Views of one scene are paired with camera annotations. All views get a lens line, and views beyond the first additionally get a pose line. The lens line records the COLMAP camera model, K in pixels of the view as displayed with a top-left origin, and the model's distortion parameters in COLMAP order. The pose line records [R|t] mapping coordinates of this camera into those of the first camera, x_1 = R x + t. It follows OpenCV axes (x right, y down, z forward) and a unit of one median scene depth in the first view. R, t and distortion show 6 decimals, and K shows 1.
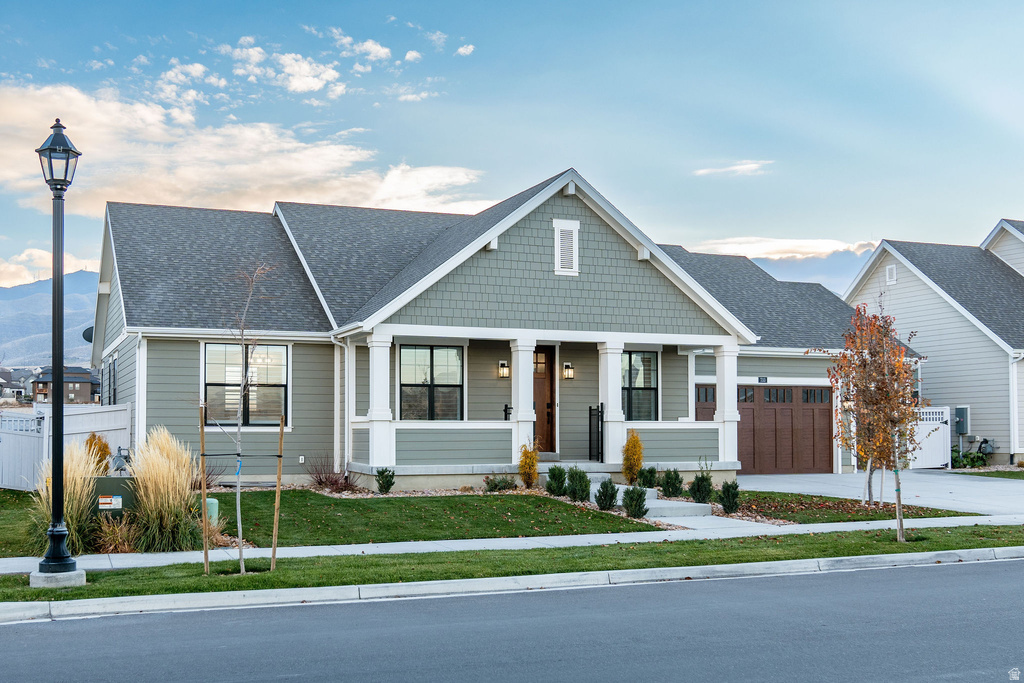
lens RADIAL K [[1151.7, 0, 512.0], [0, 1151.7, 341.5], [0, 0, 1]] dist [-0.012704, -0.003499]
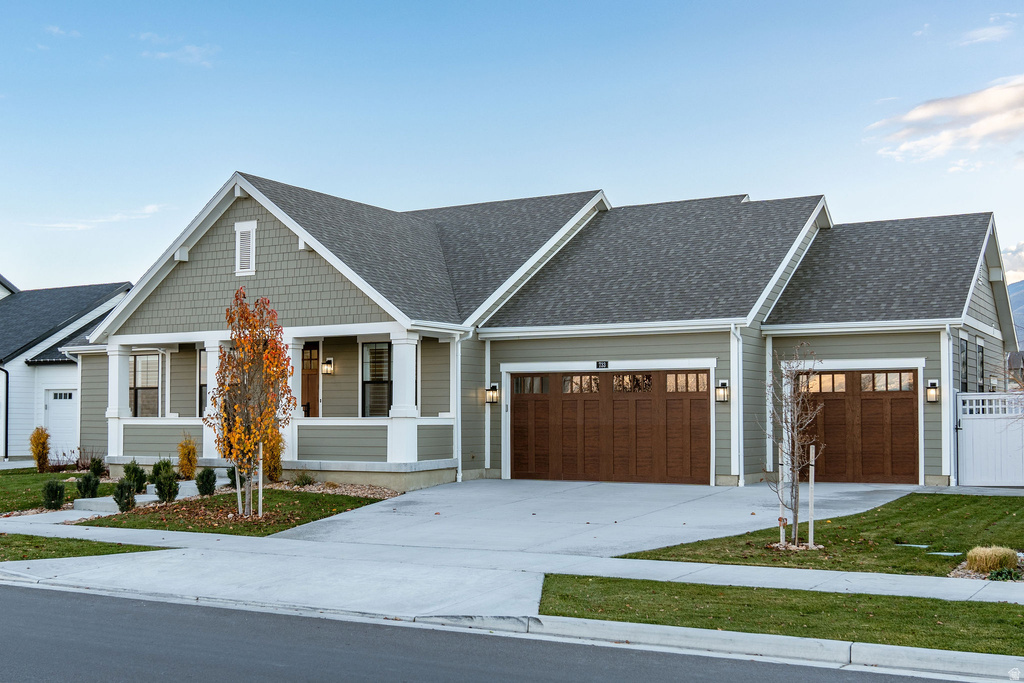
lens RADIAL K [[1151.7, 0, 512.0], [0, 1151.7, 341.5], [0, 0, 1]] dist [-0.012704, -0.003499]
pose [[0.620583, -0.049728, -0.782562, 0.979856], [0.060807, 0.998034, -0.015199, 0.030706], [0.781779, -0.038153, 0.622387, 0.537127]]
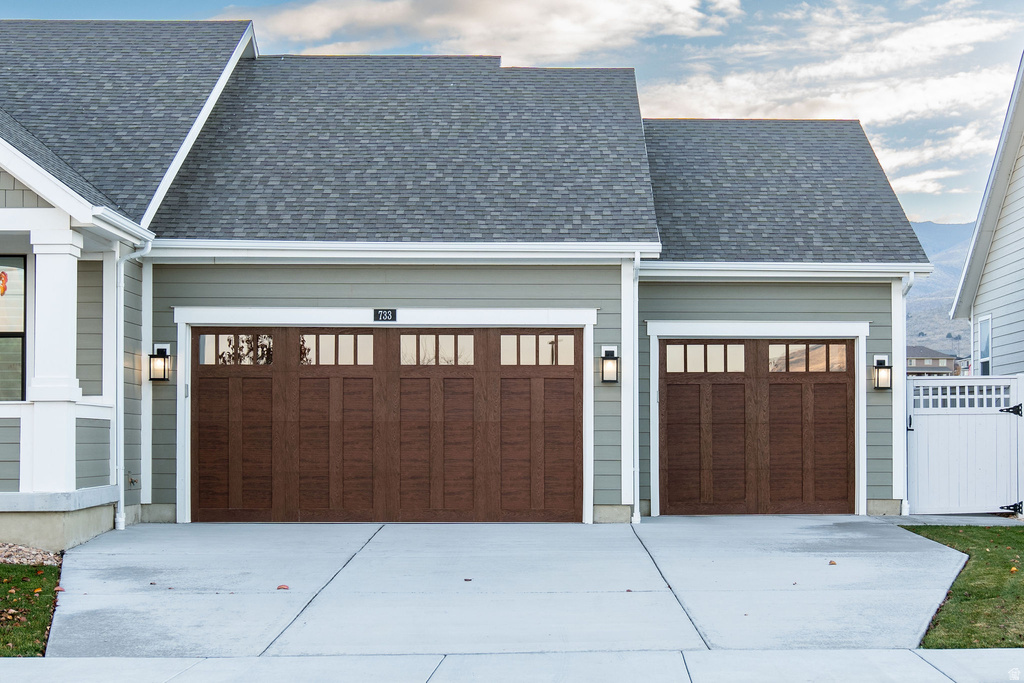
lens RADIAL K [[1648.0, 0, 597.2], [0, 1648.0, 389.9], [0, 0, 1]] dist [-0.014243, -0.062364]
pose [[0.934452, -0.008188, -0.355994, 0.636429], [0.025401, 0.998721, 0.043705, 0.044102], [0.355181, -0.049883, 0.933466, 0.504368]]
